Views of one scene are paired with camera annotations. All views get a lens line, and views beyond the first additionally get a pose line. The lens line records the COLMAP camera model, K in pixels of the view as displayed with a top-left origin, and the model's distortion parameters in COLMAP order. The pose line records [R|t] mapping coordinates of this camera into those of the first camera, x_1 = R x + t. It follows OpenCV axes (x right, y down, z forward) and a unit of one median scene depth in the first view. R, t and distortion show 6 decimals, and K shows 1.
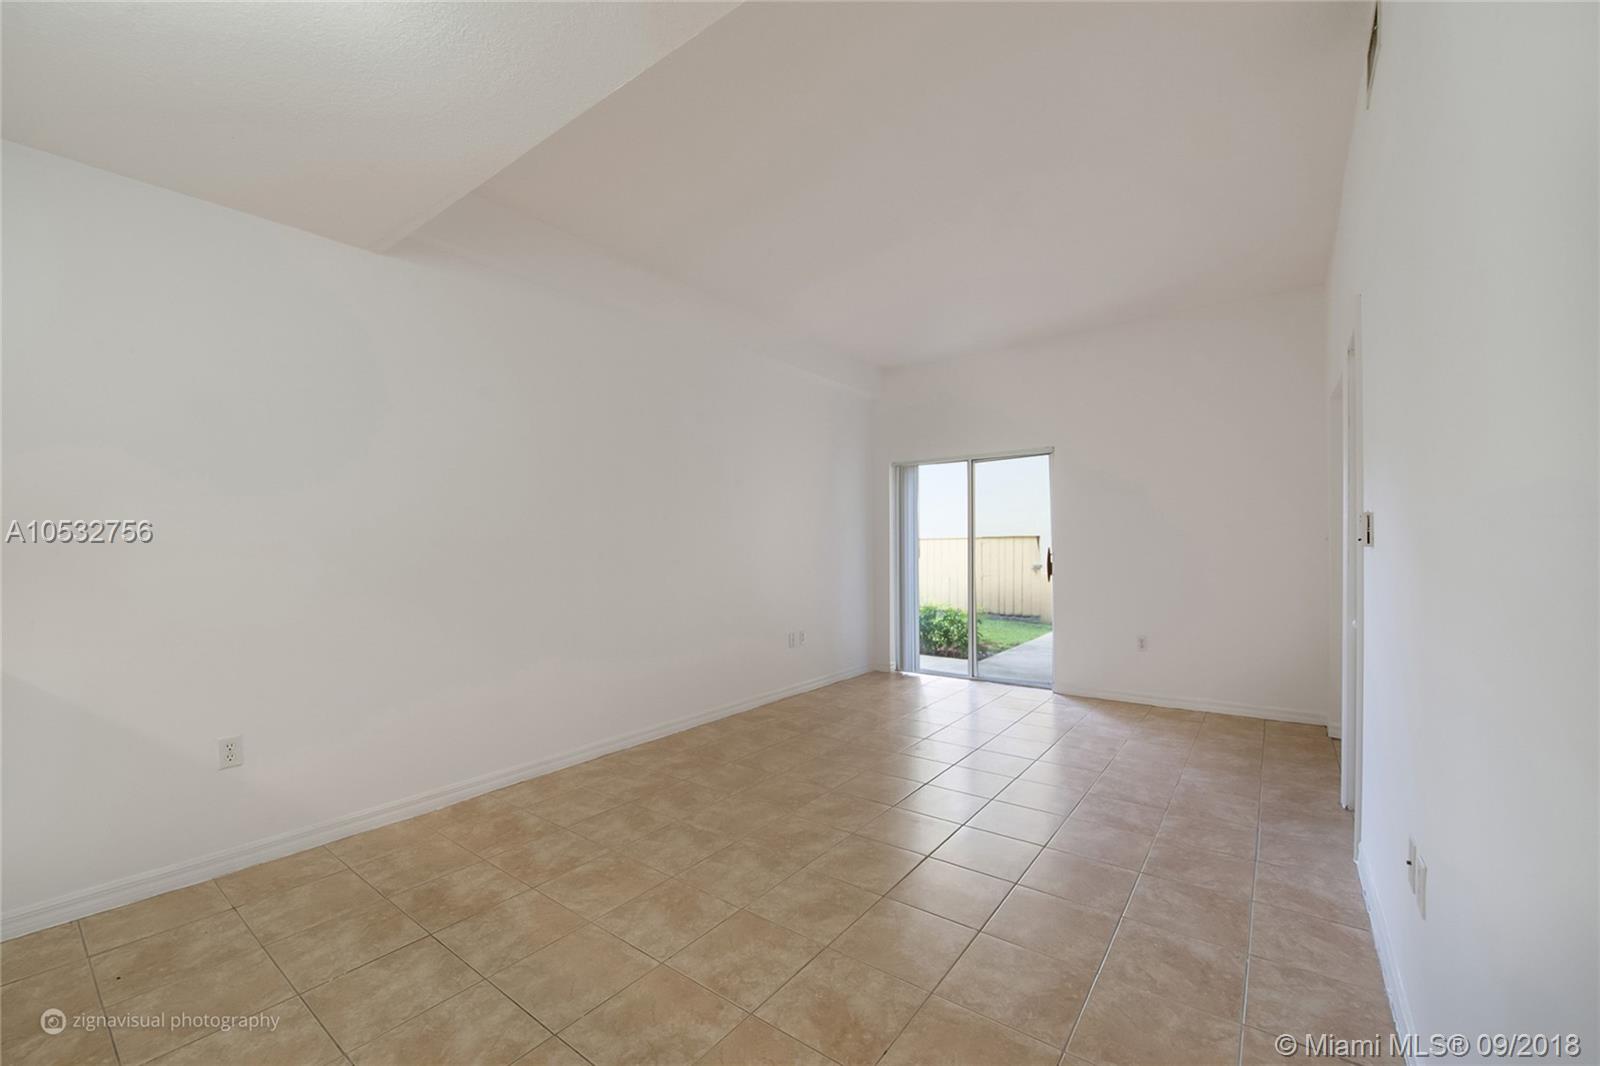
lens RADIAL K [[637.6, 0, 799.8], [0, 637.6, 540.3], [0, 0, 1]] dist [-0.000758, -0.000143]
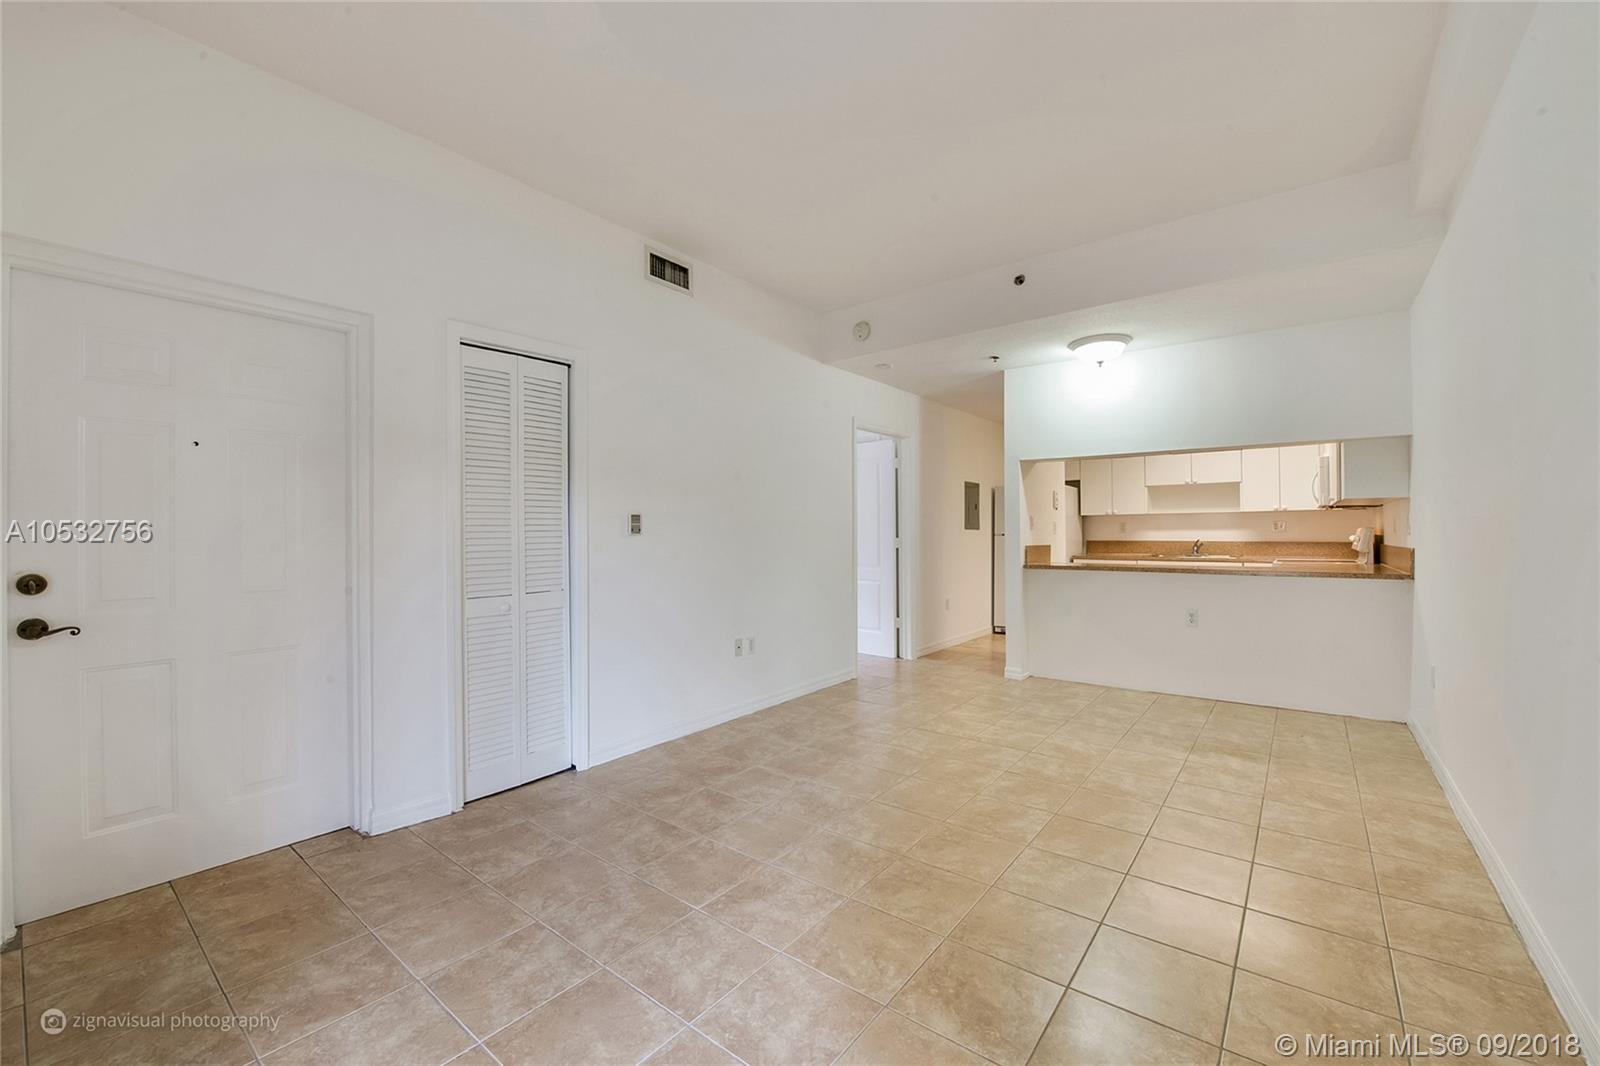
lens RADIAL K [[637.6, 0, 800.1], [0, 637.6, 534.0], [0, 0, 1]] dist [-0.000758, -0.000143]
pose [[-0.999645, 0.010773, 0.024373, 0.408288], [0.010730, 0.999941, -0.001901, 0.022671], [-0.024392, -0.001639, -0.999701, 2.417305]]
